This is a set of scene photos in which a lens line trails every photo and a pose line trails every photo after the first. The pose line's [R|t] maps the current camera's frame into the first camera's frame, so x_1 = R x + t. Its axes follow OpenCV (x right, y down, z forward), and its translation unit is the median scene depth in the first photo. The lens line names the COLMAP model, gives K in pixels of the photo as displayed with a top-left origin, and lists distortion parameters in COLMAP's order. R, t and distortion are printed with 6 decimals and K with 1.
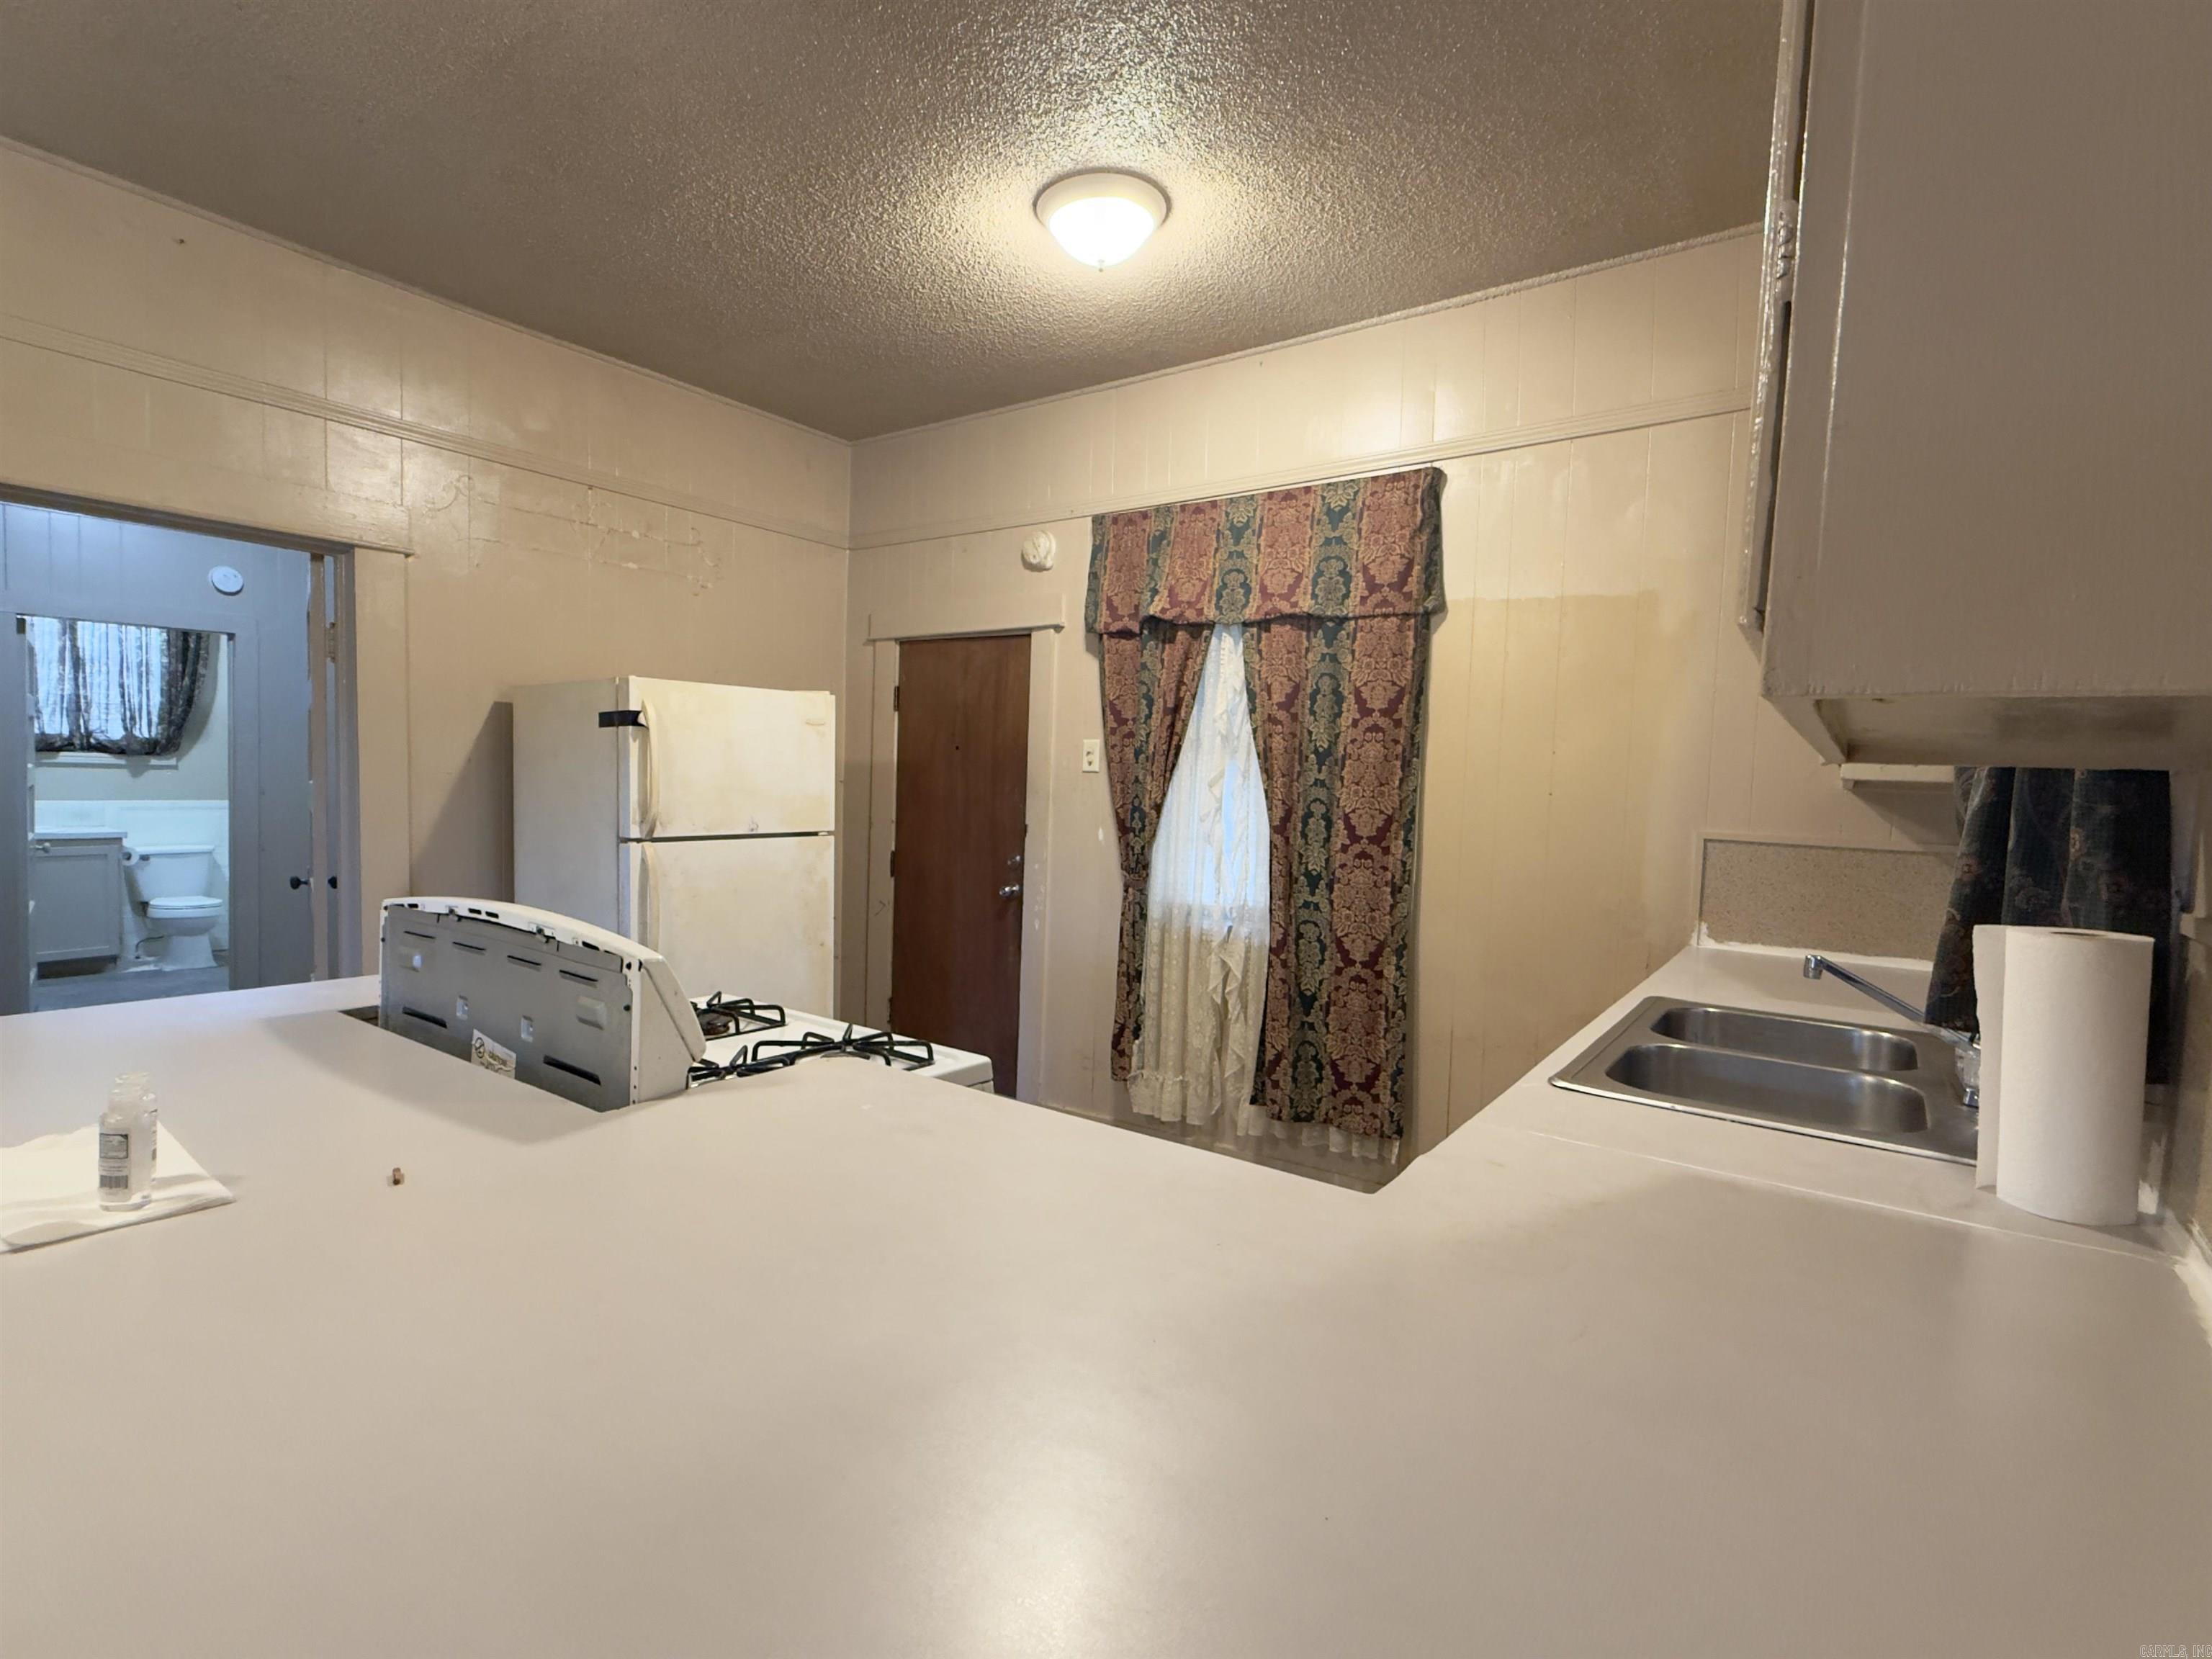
lens RADIAL K [[1044.1, 0, 1106.0], [0, 1044.1, 829.5], [0, 0, 1]] dist [-0.001821, -0.000616]
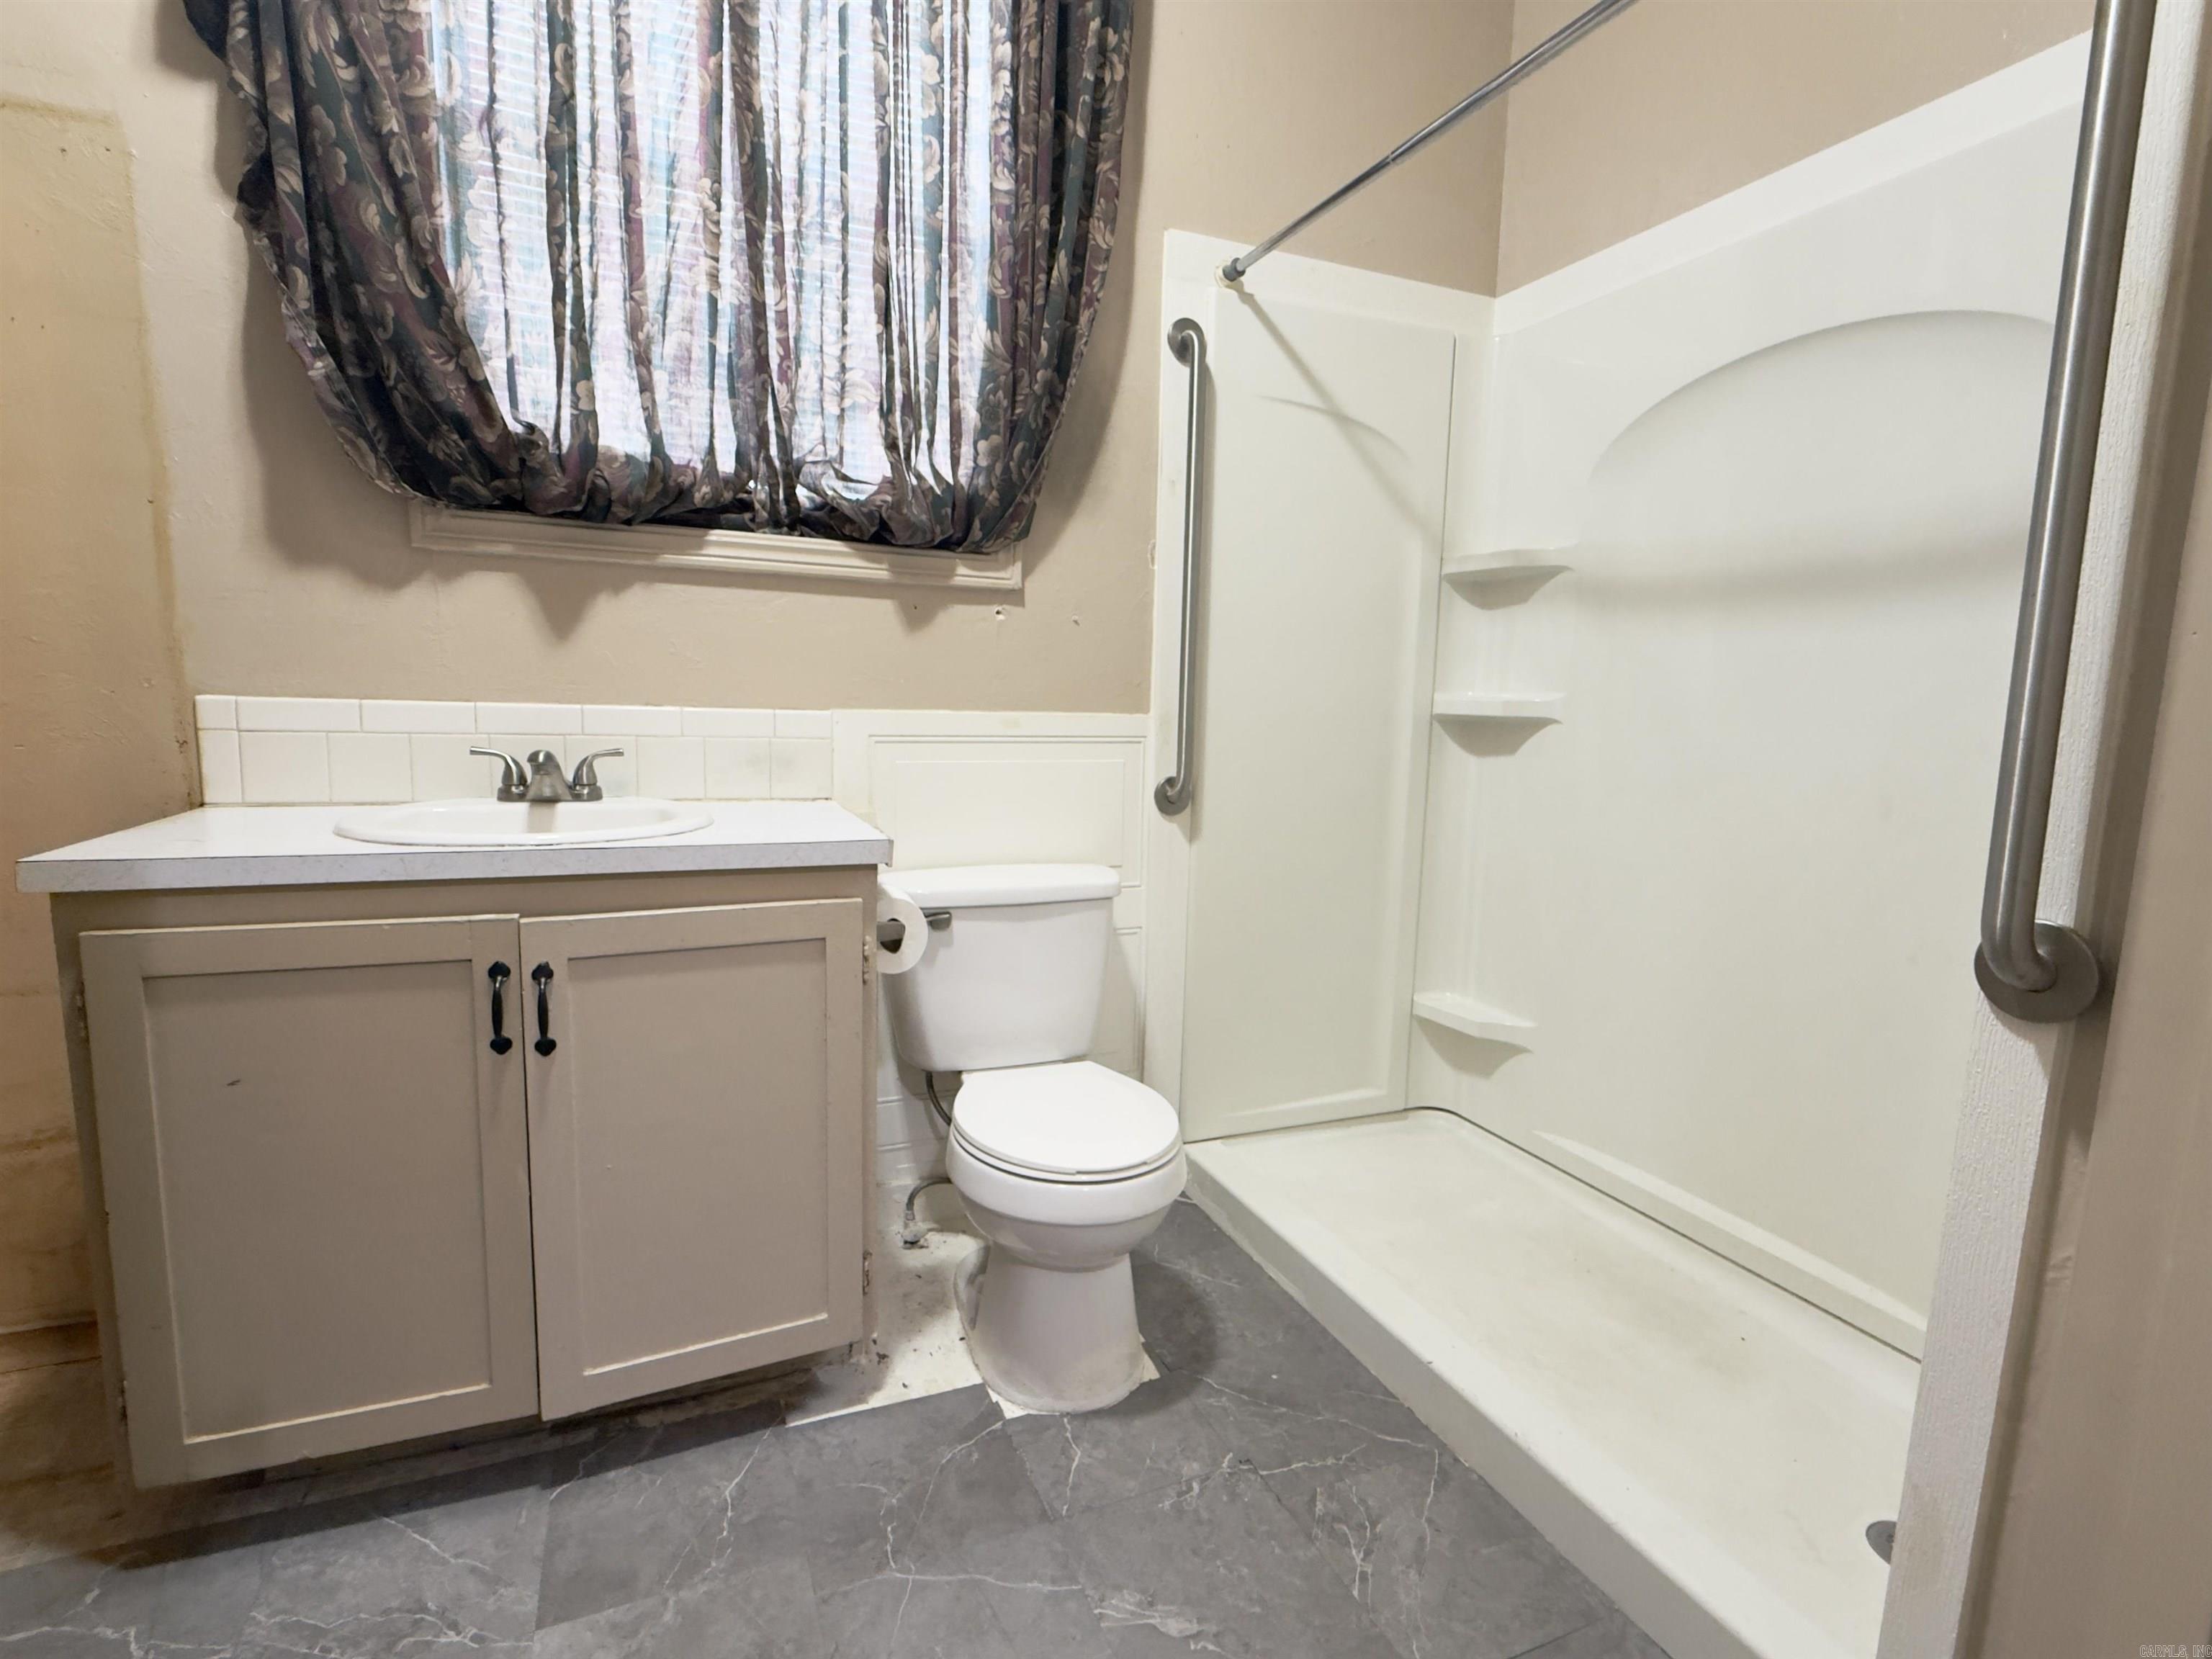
lens RADIAL K [[1044.1, 0, 1106.0], [0, 1044.1, 829.5], [0, 0, 1]] dist [-0.001821, -0.000616]
pose [[0.854284, 0.053064, -0.517090, -0.747820], [-0.025162, 0.997831, 0.060827, -0.013969], [0.519197, -0.038953, 0.853767, 0.793508]]
